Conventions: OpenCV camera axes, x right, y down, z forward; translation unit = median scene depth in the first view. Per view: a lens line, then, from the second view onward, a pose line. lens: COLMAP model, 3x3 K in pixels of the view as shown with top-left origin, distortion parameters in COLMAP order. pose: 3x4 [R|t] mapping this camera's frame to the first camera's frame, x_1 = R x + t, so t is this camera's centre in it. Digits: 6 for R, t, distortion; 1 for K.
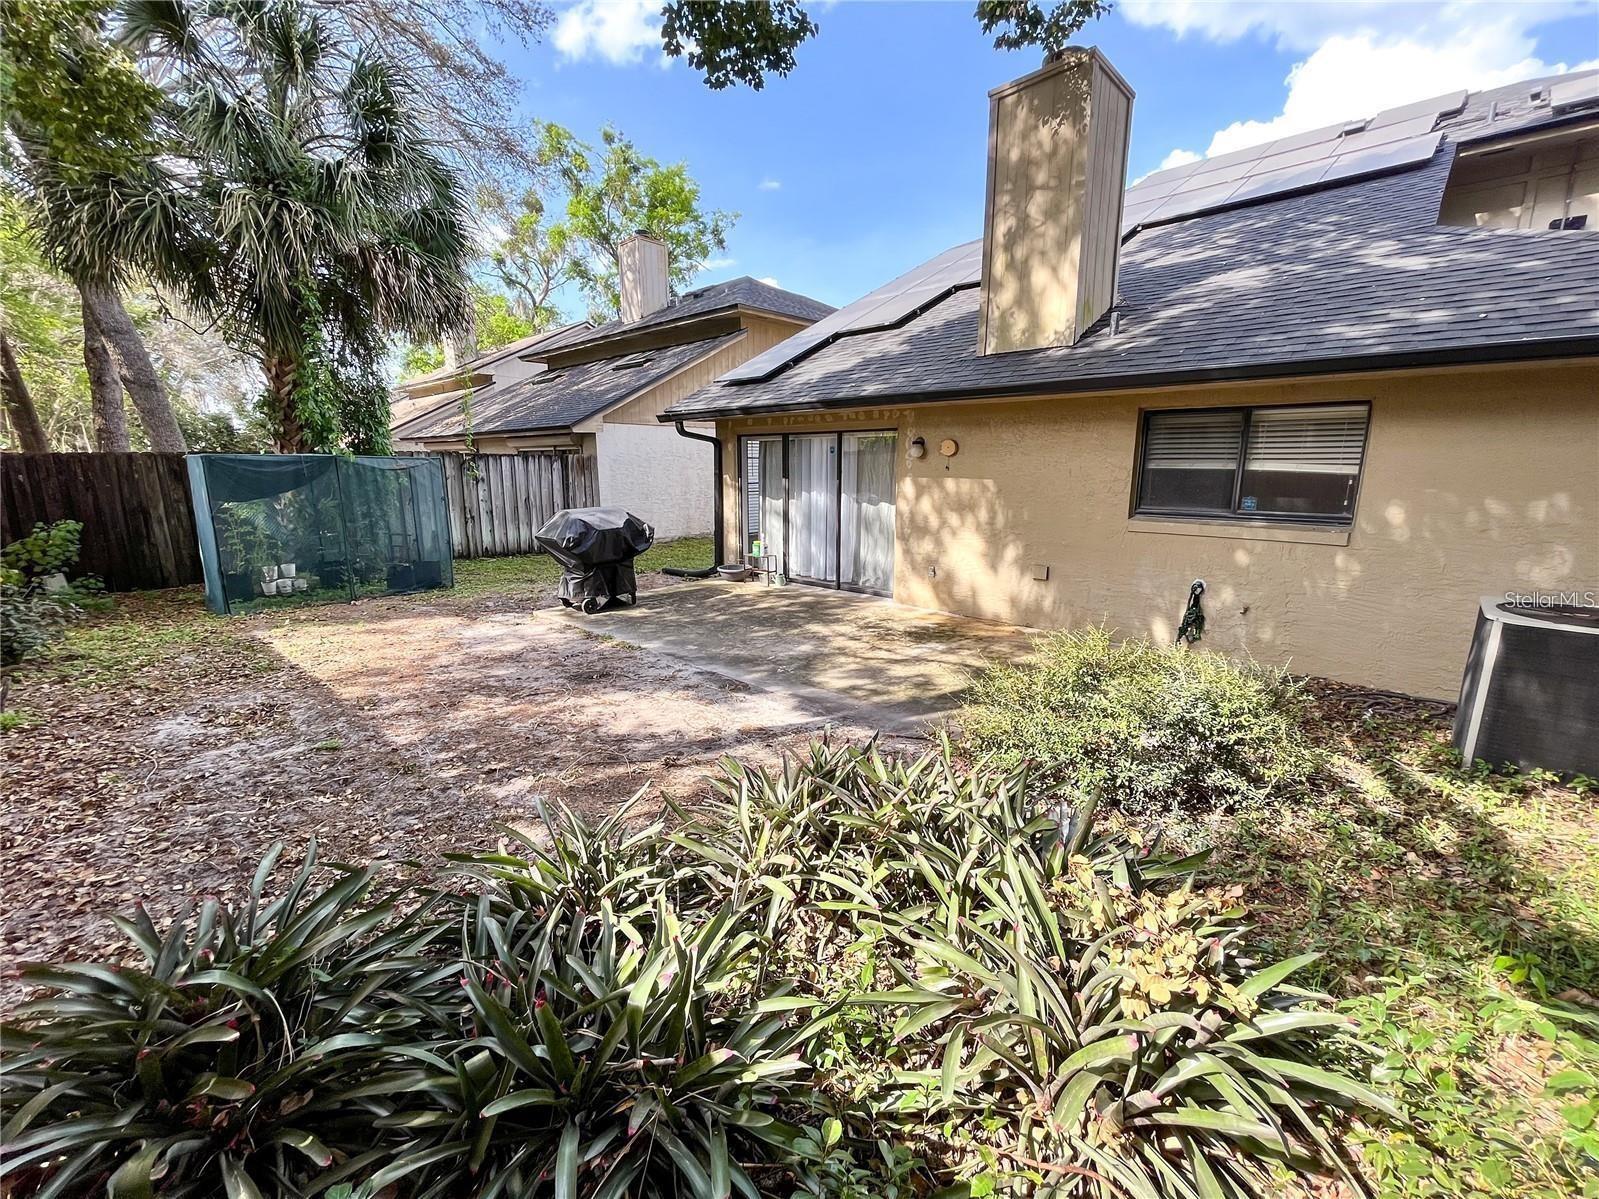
lens RADIAL K [[663.6, 0, 796.9], [0, 663.6, 593.2], [0, 0, 1]] dist [-0.000019, -0.000563]
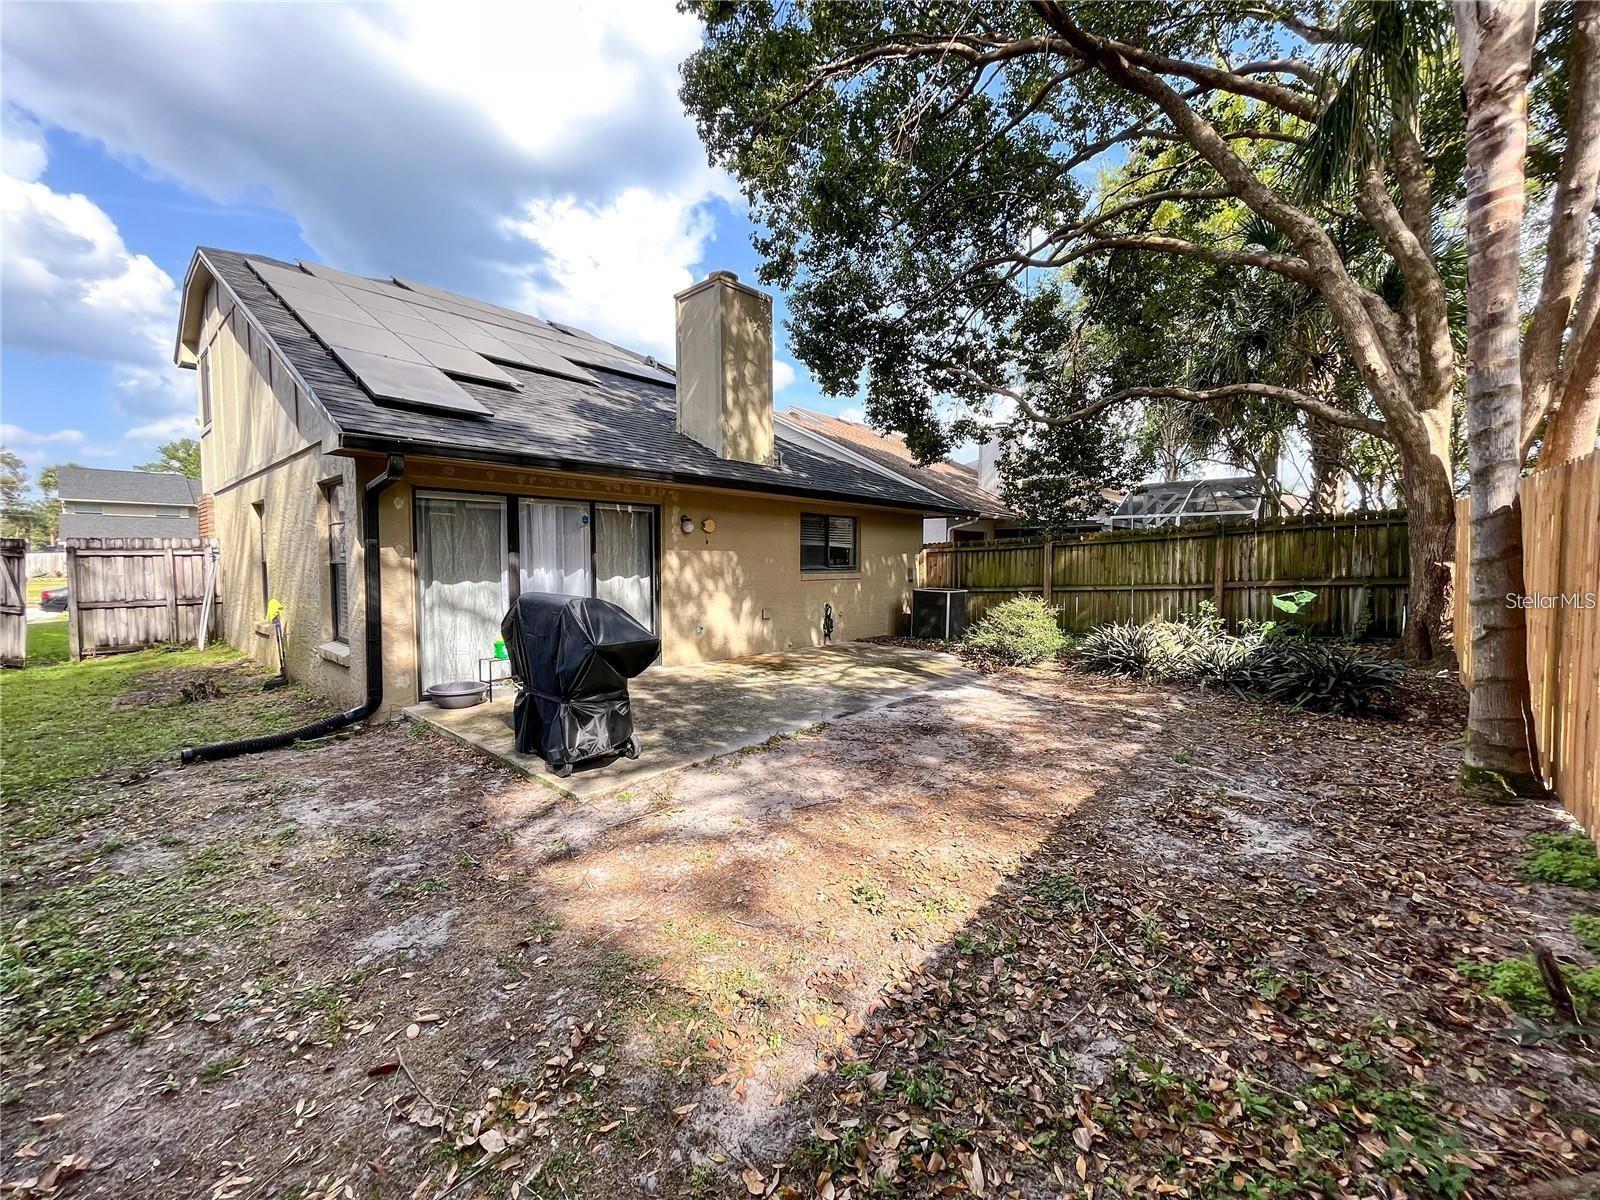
lens RADIAL K [[664.0, 0, 797.4], [0, 664.0, 593.7], [0, 0, 1]] dist [-0.000019, -0.000563]
pose [[-0.067711, -0.041316, 0.996849, -1.119817], [0.197455, 0.978825, 0.053981, -0.146067], [-0.977971, 0.200488, -0.058119, 1.039621]]
